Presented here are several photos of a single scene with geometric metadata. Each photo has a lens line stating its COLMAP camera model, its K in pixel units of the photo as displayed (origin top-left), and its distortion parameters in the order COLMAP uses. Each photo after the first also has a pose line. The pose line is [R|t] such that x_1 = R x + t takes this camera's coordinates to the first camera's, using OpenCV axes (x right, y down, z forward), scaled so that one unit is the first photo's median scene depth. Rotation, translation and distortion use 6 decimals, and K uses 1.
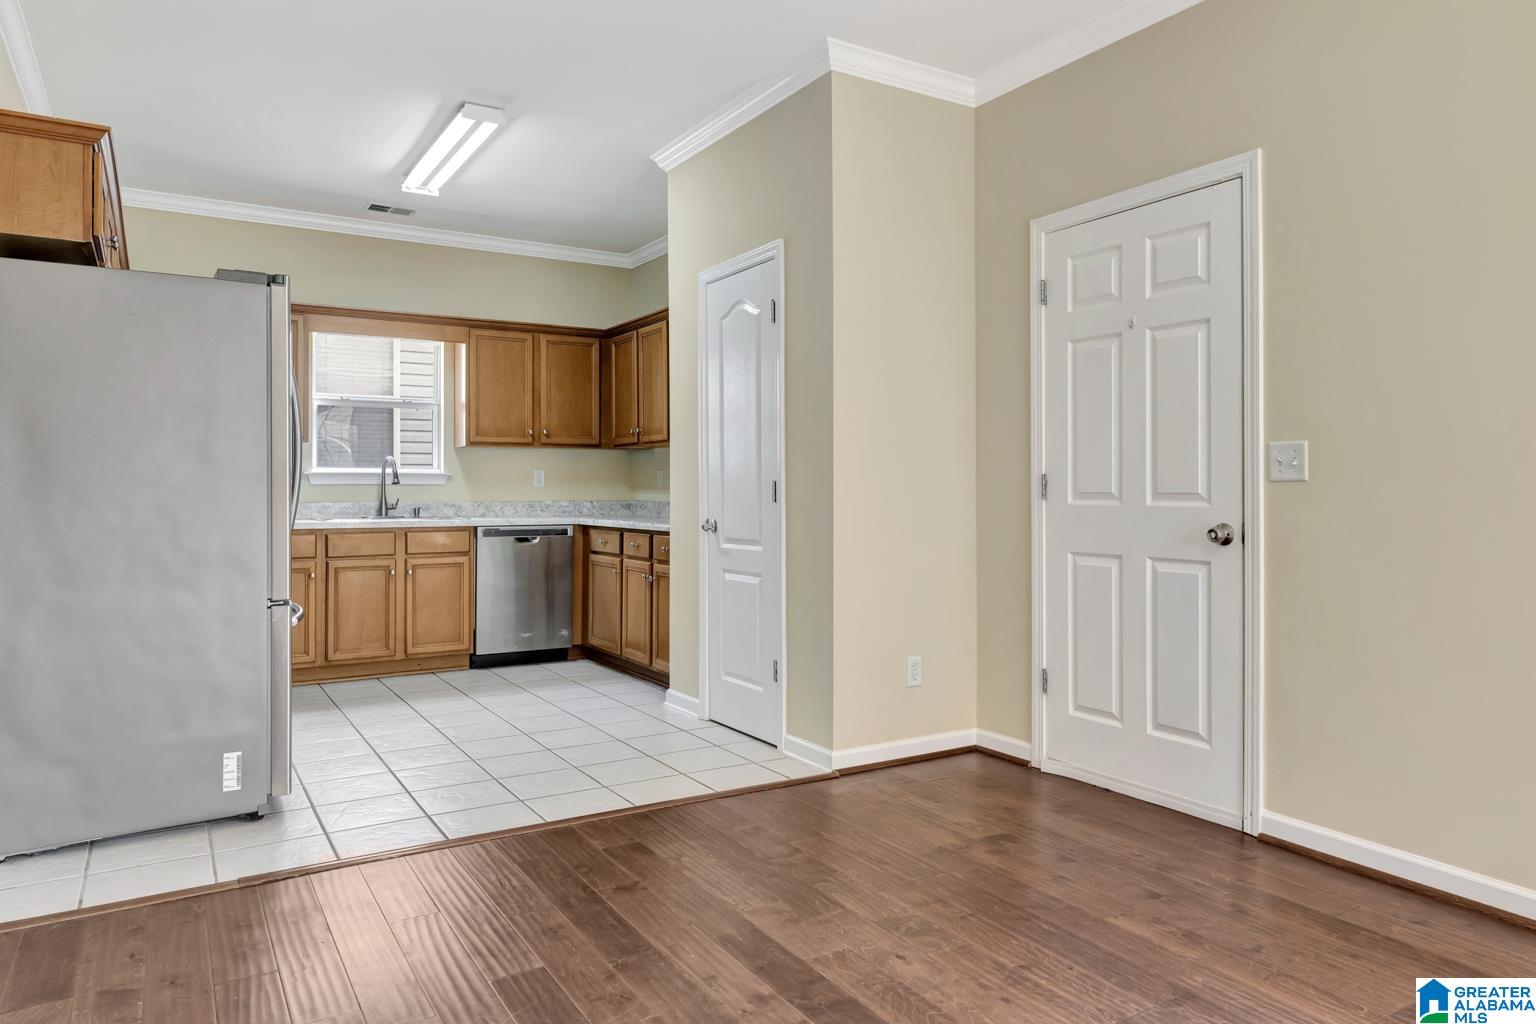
lens RADIAL K [[984.3, 0, 773.7], [0, 984.3, 501.2], [0, 0, 1]] dist [-0.004837, 0.000698]
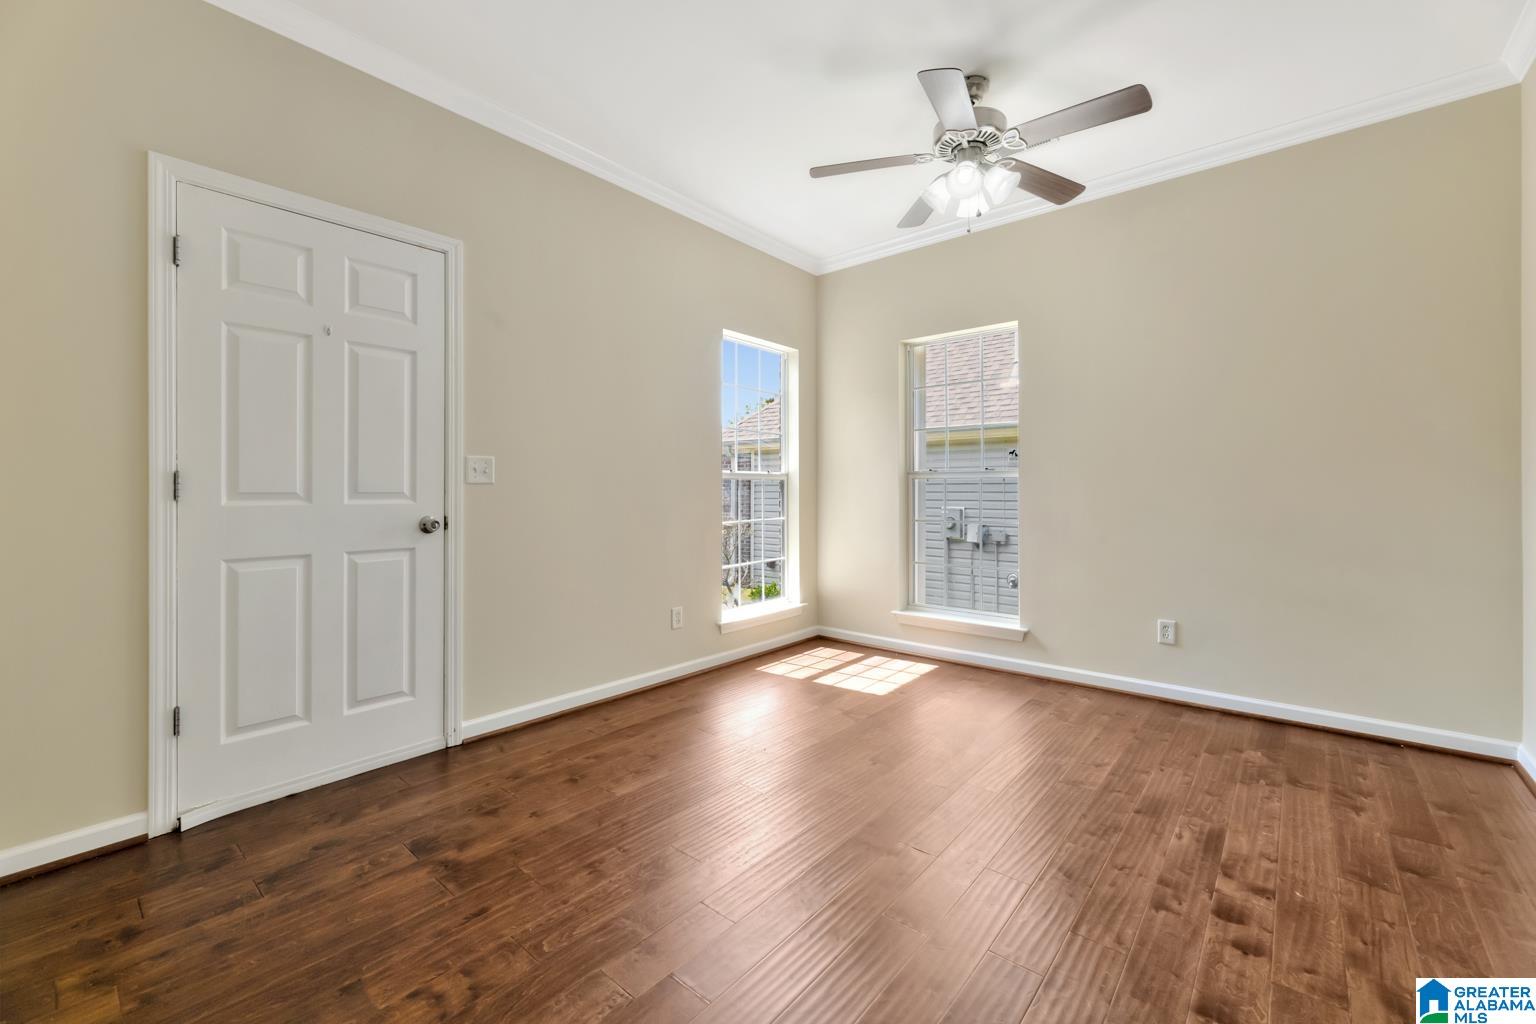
lens RADIAL K [[628.6, 0, 762.7], [0, 628.6, 490.6], [0, 0, 1]] dist [-0.003360, -0.000129]
pose [[-0.300714, 0.000557, 0.953714, -0.449609], [0.012967, 0.999910, 0.003504, -0.007584], [-0.953626, 0.013420, -0.300694, 0.830594]]
